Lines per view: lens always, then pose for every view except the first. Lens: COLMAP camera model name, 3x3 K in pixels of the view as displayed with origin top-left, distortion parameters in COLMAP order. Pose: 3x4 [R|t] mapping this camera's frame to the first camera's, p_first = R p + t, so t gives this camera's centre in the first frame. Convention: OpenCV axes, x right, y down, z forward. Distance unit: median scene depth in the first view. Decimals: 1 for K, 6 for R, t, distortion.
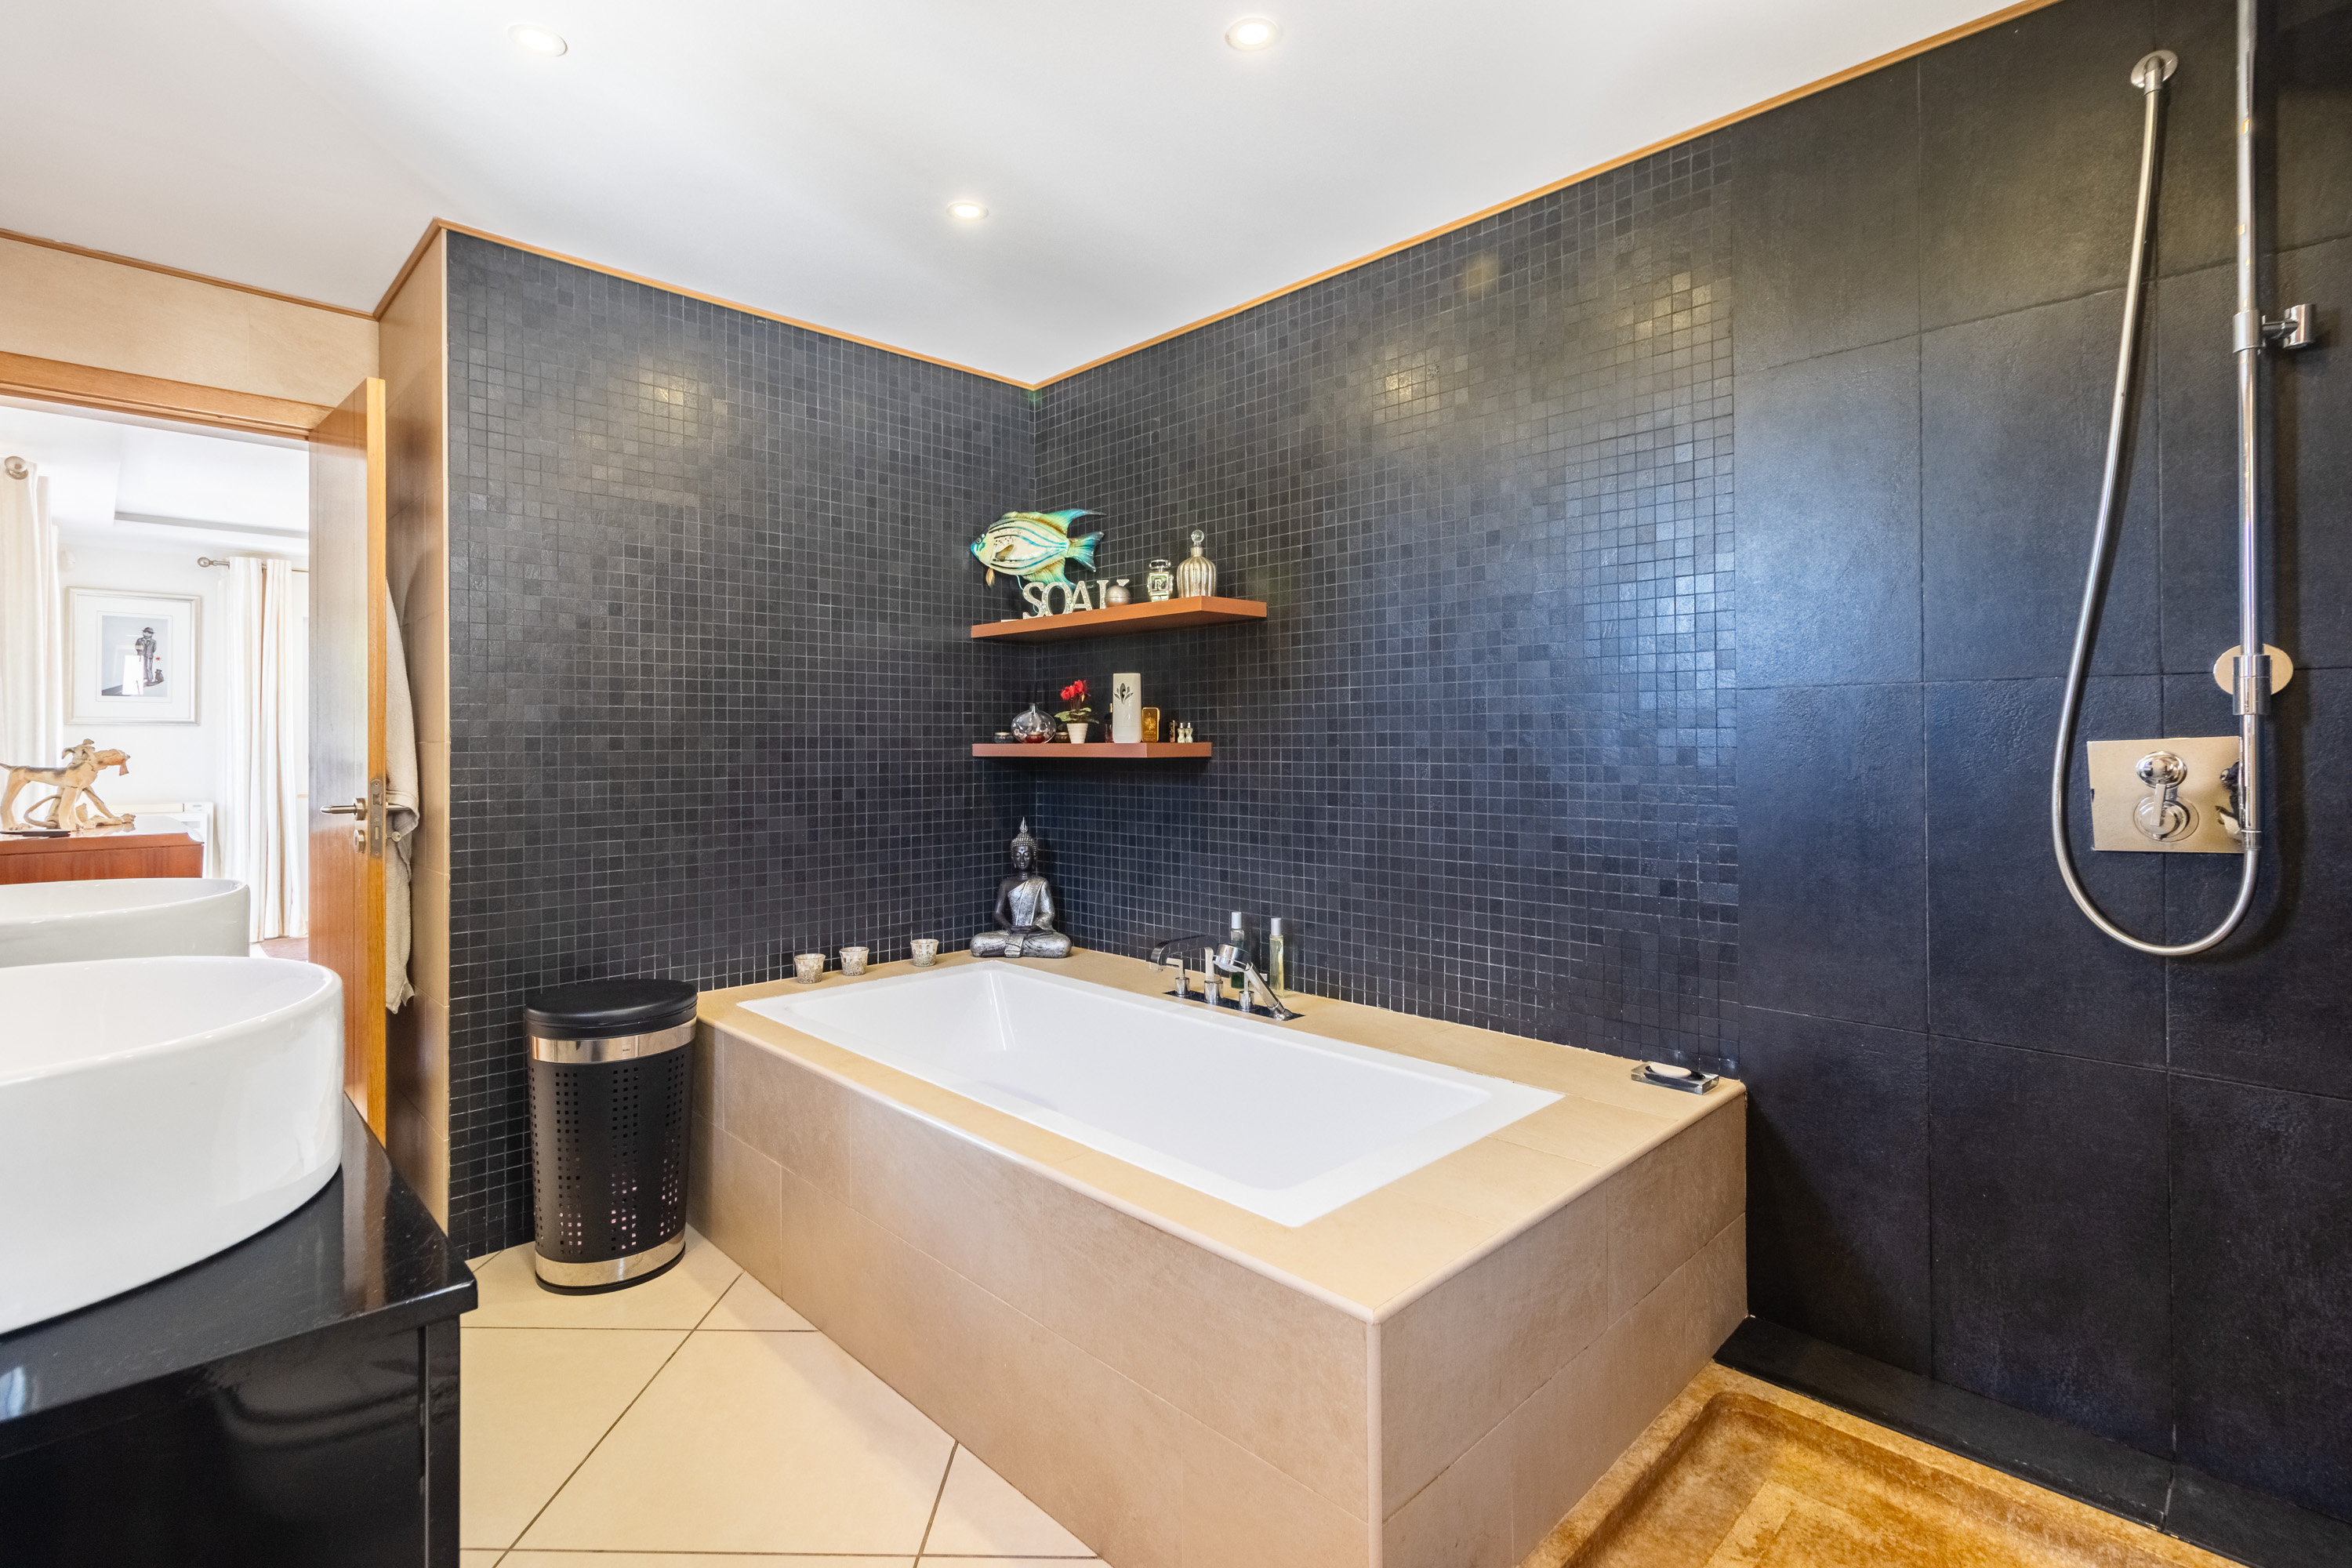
lens RADIAL K [[1090.3, 0, 1147.1], [0, 1090.3, 740.6], [0, 0, 1]] dist [0.002151, 0.000160]
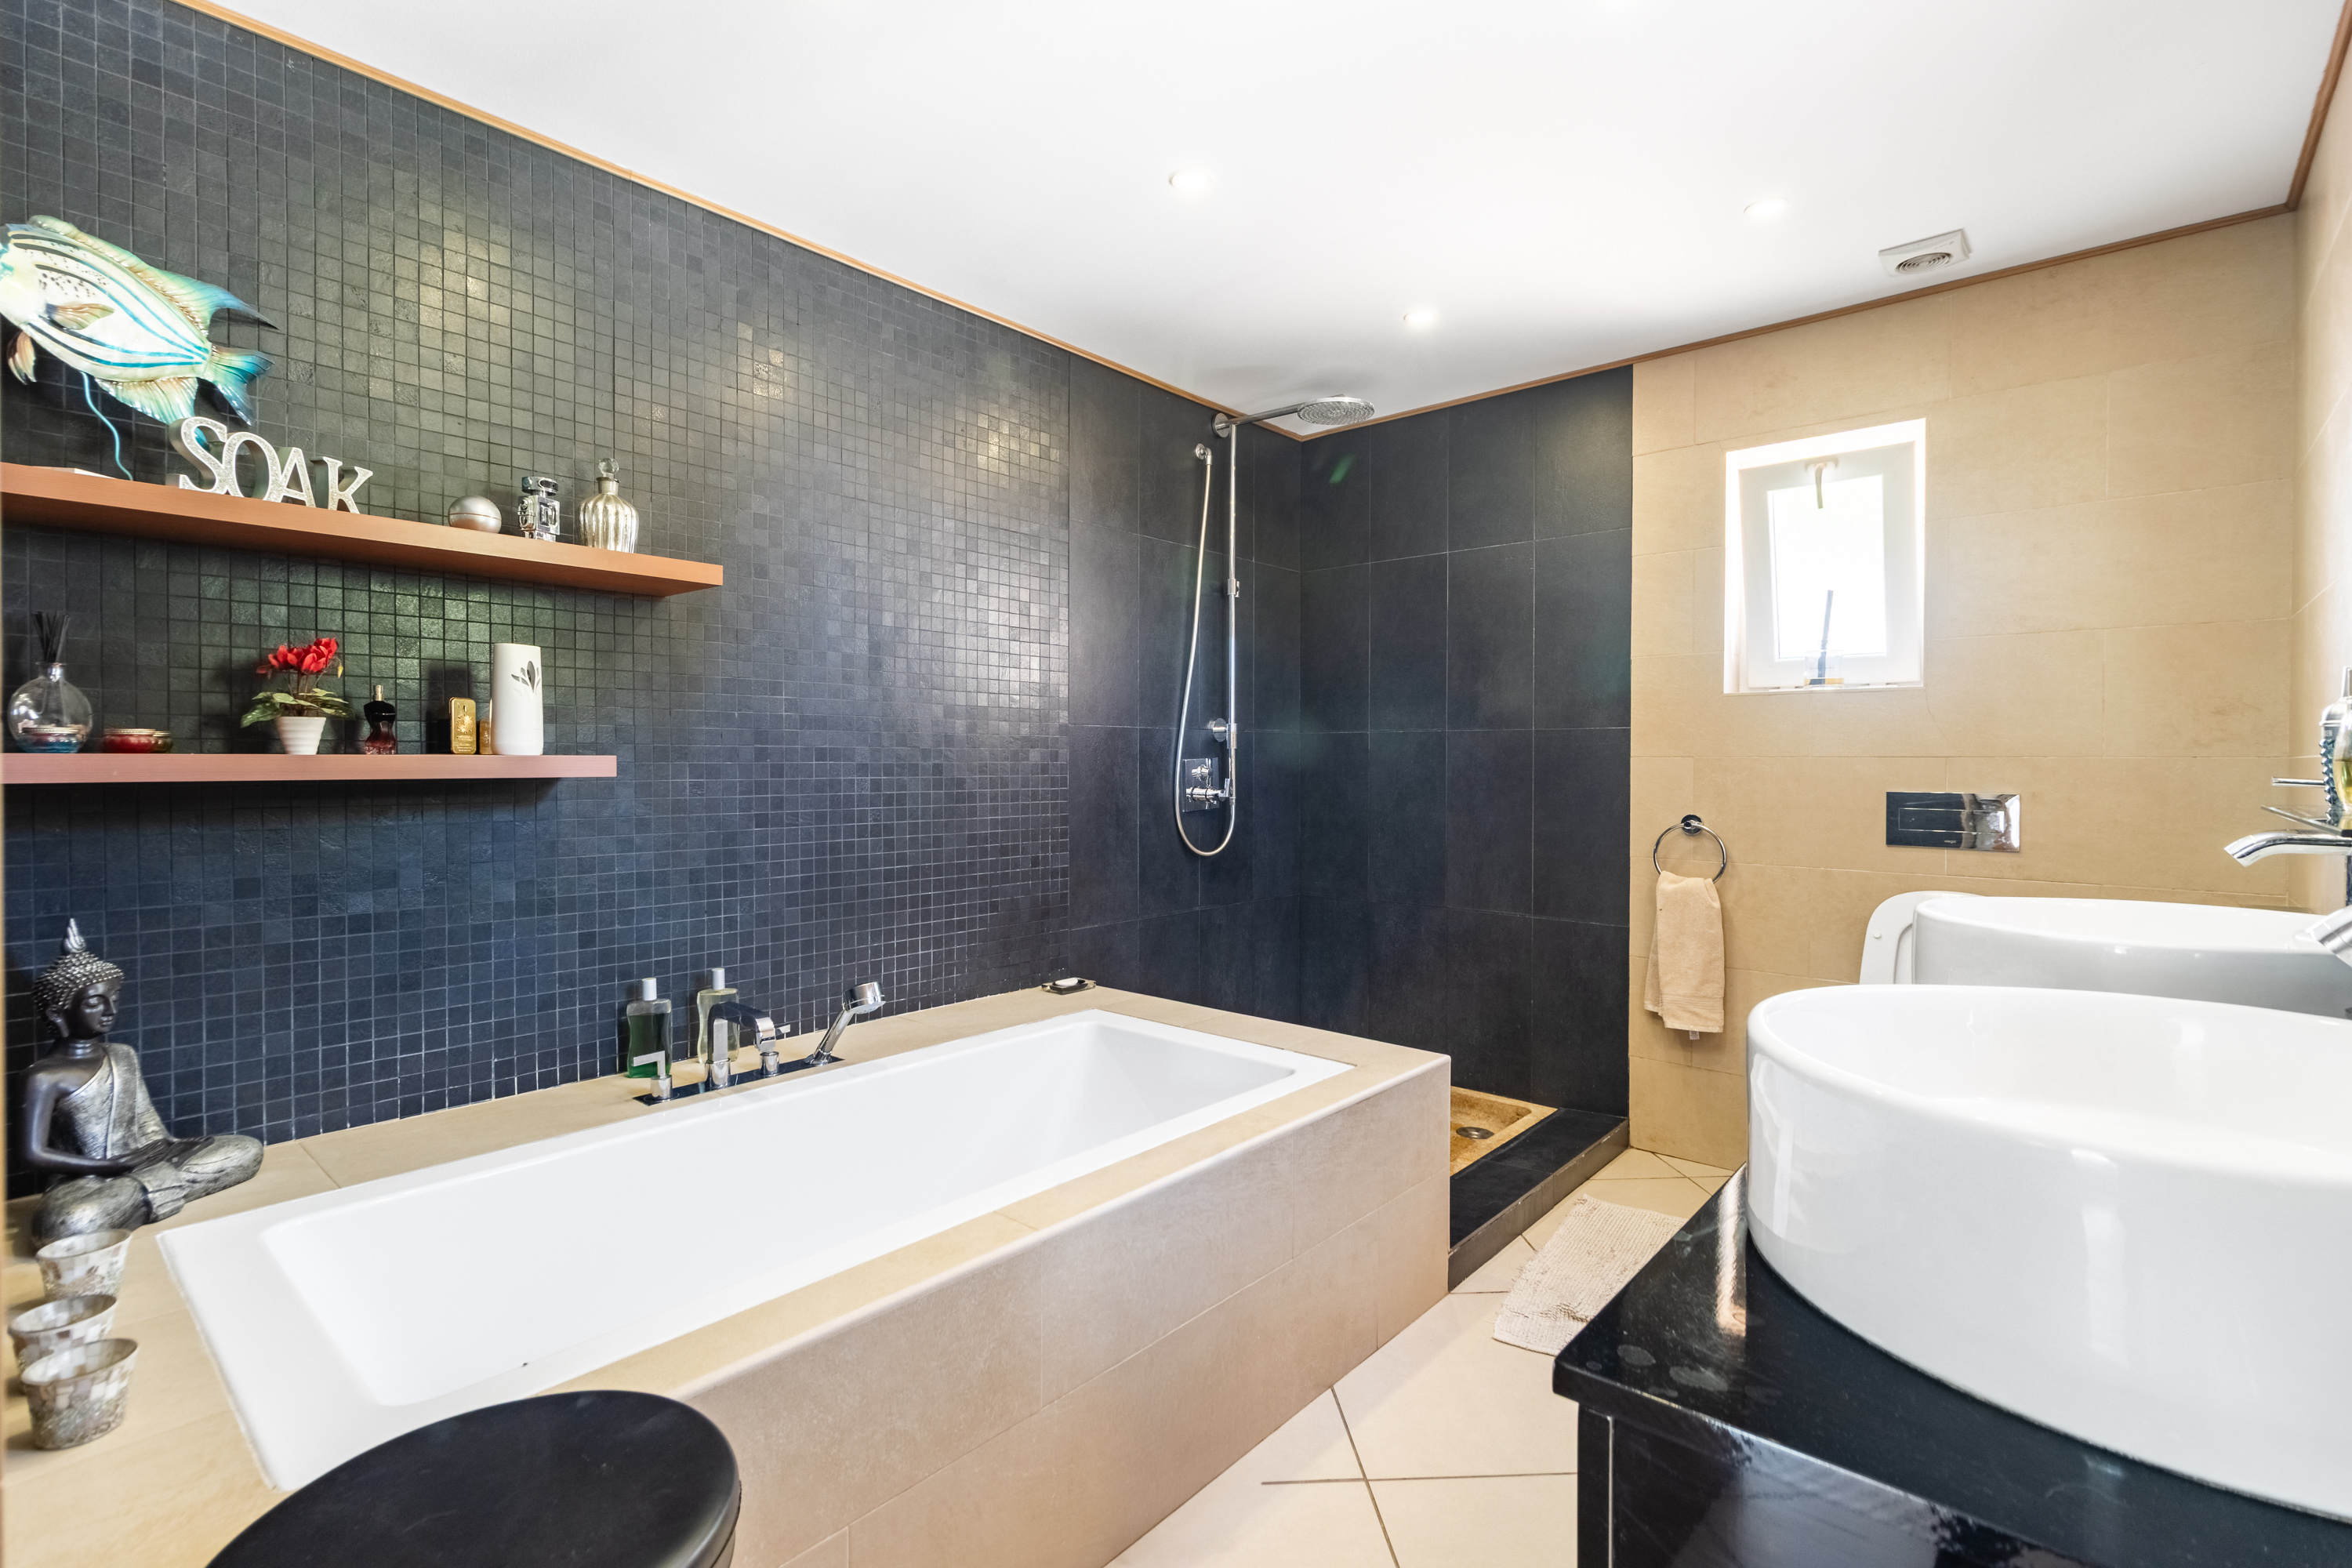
lens RADIAL K [[1090.3, 0, 1171.3], [0, 1090.3, 773.5], [0, 0, 1]] dist [0.002151, 0.000160]
pose [[-0.085127, -0.009263, 0.996327, -0.793232], [-0.005615, 0.999945, 0.008817, 0.005911], [-0.996354, -0.004844, -0.085174, 0.788329]]
